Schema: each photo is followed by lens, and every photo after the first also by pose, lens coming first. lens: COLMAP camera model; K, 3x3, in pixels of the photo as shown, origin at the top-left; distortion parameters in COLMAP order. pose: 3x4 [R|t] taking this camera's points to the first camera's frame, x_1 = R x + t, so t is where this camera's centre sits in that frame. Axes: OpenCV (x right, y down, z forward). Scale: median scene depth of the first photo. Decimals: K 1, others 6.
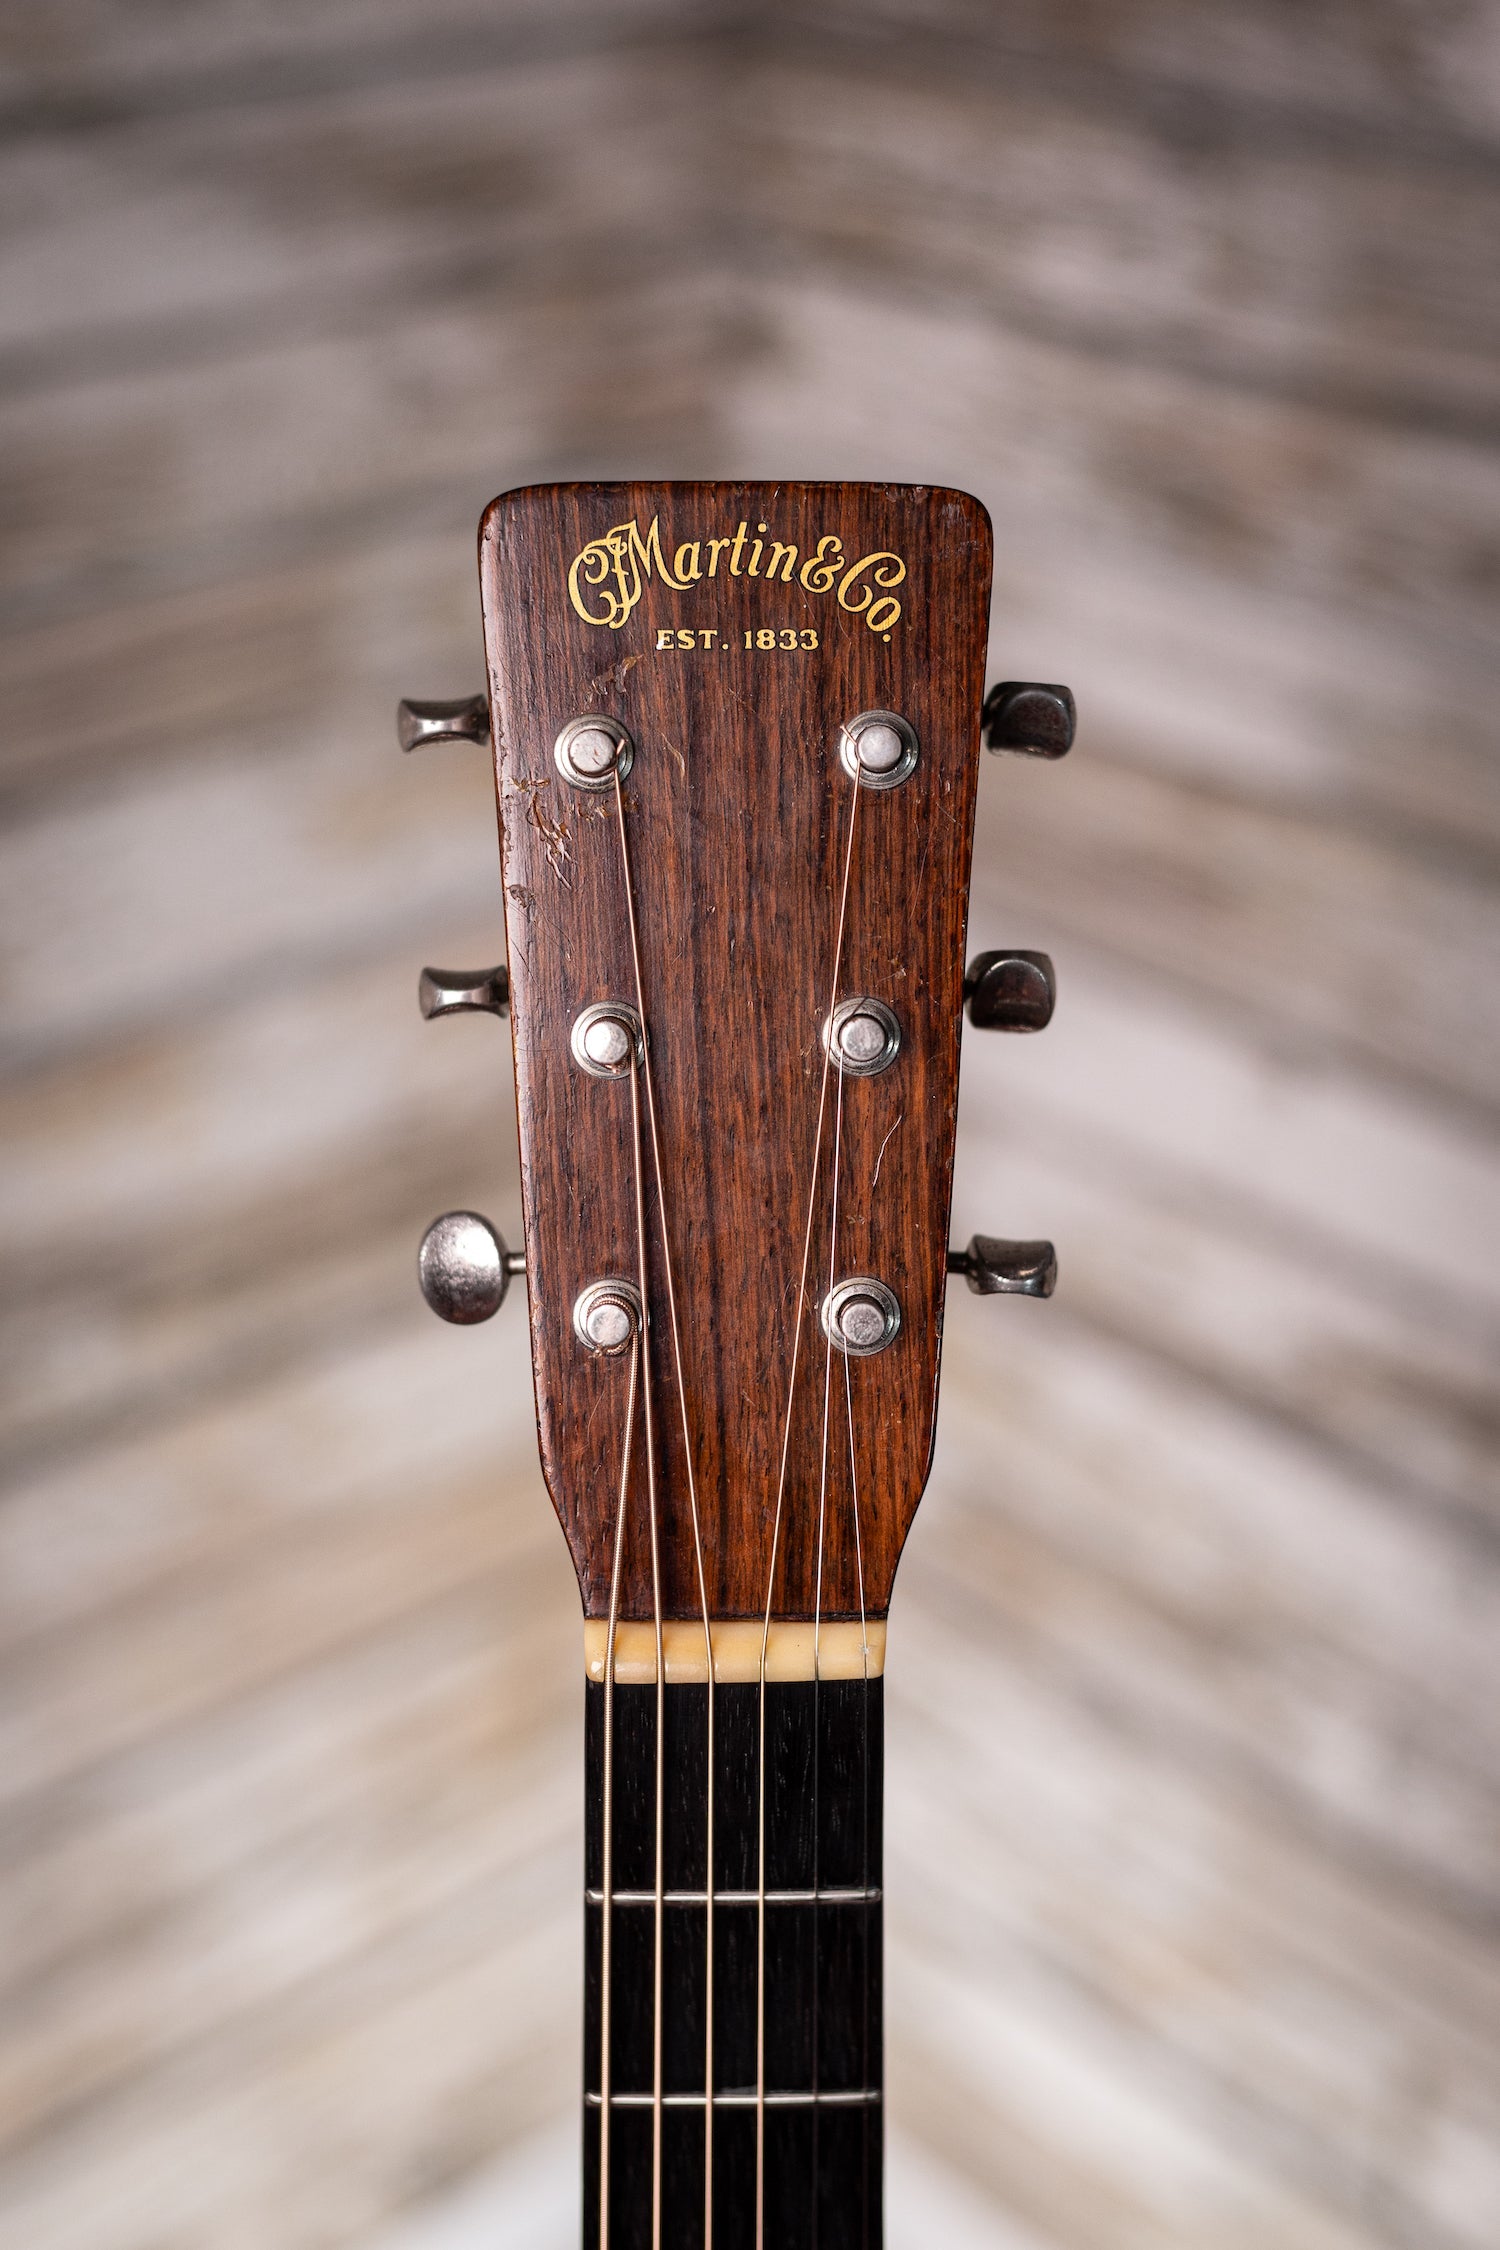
lens RADIAL K [[3885.8, 0, 750.0], [0, 3885.8, 1125.0], [0, 0, 1]] dist [-0.017617, 0.035205]
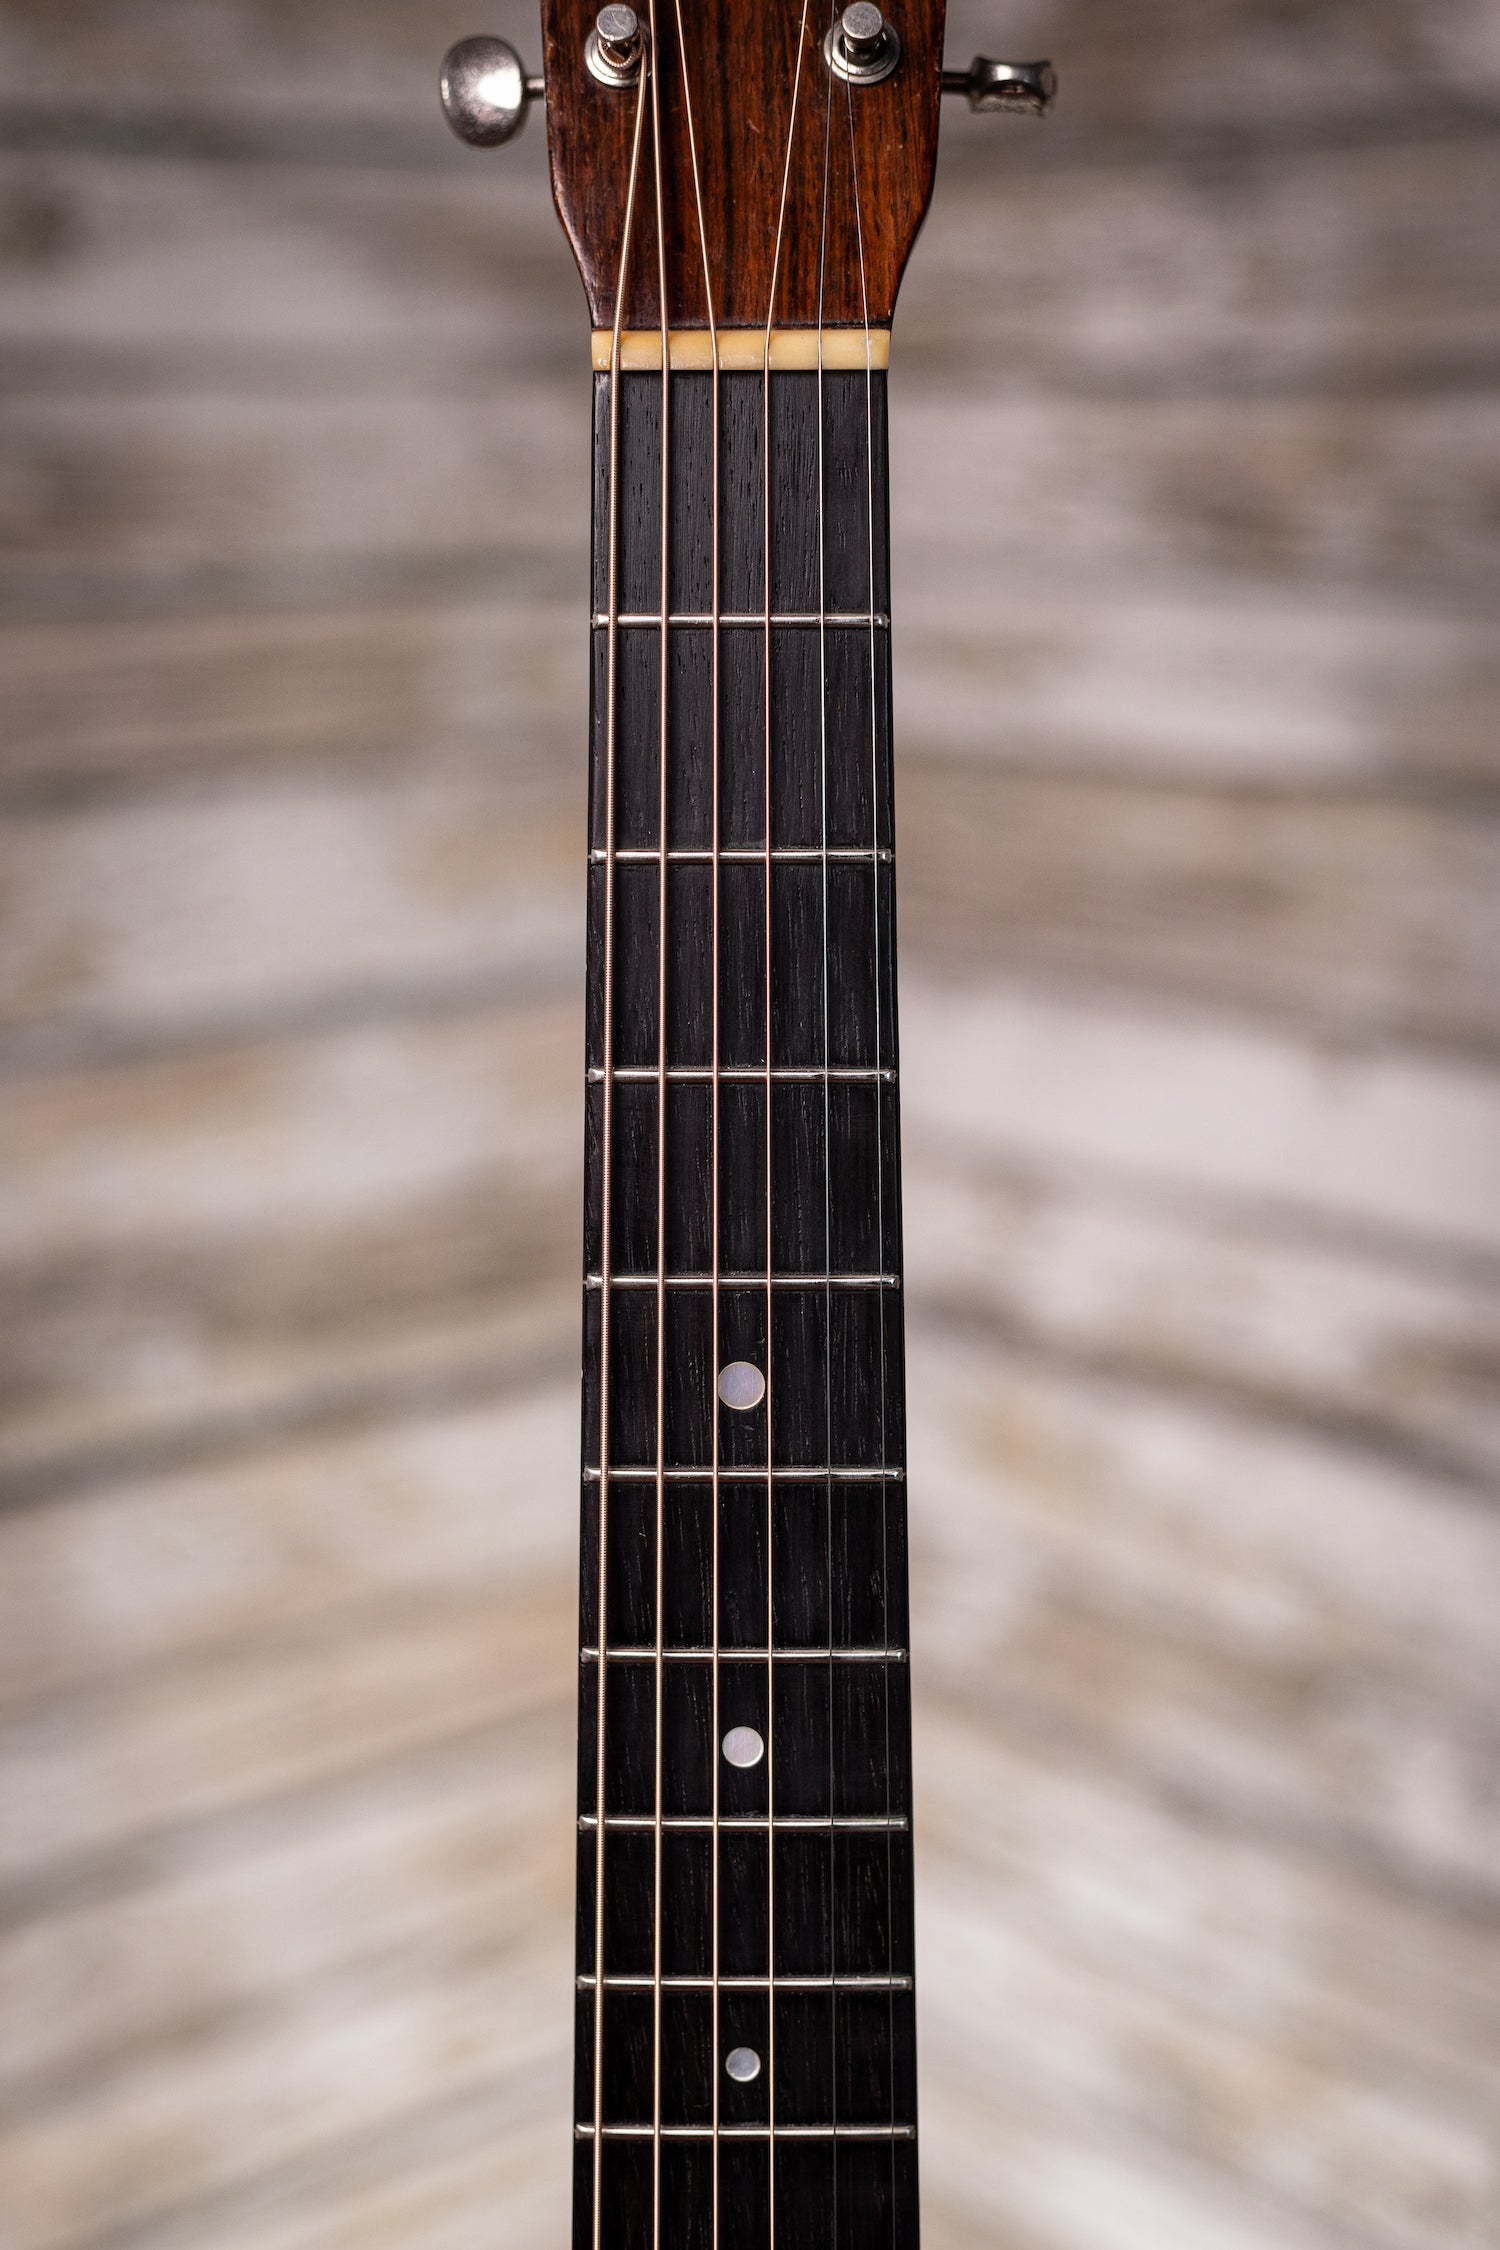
lens RADIAL K [[3716.3, 0, 750.0], [0, 3716.3, 1125.0], [0, 0, 1]] dist [0.014777, 0.019701]
pose [[0.999484, -0.004831, -0.031770, 0.027742], [-0.003561, 0.965894, -0.258915, 0.563208], [0.031937, 0.258894, 0.965378, 0.111163]]
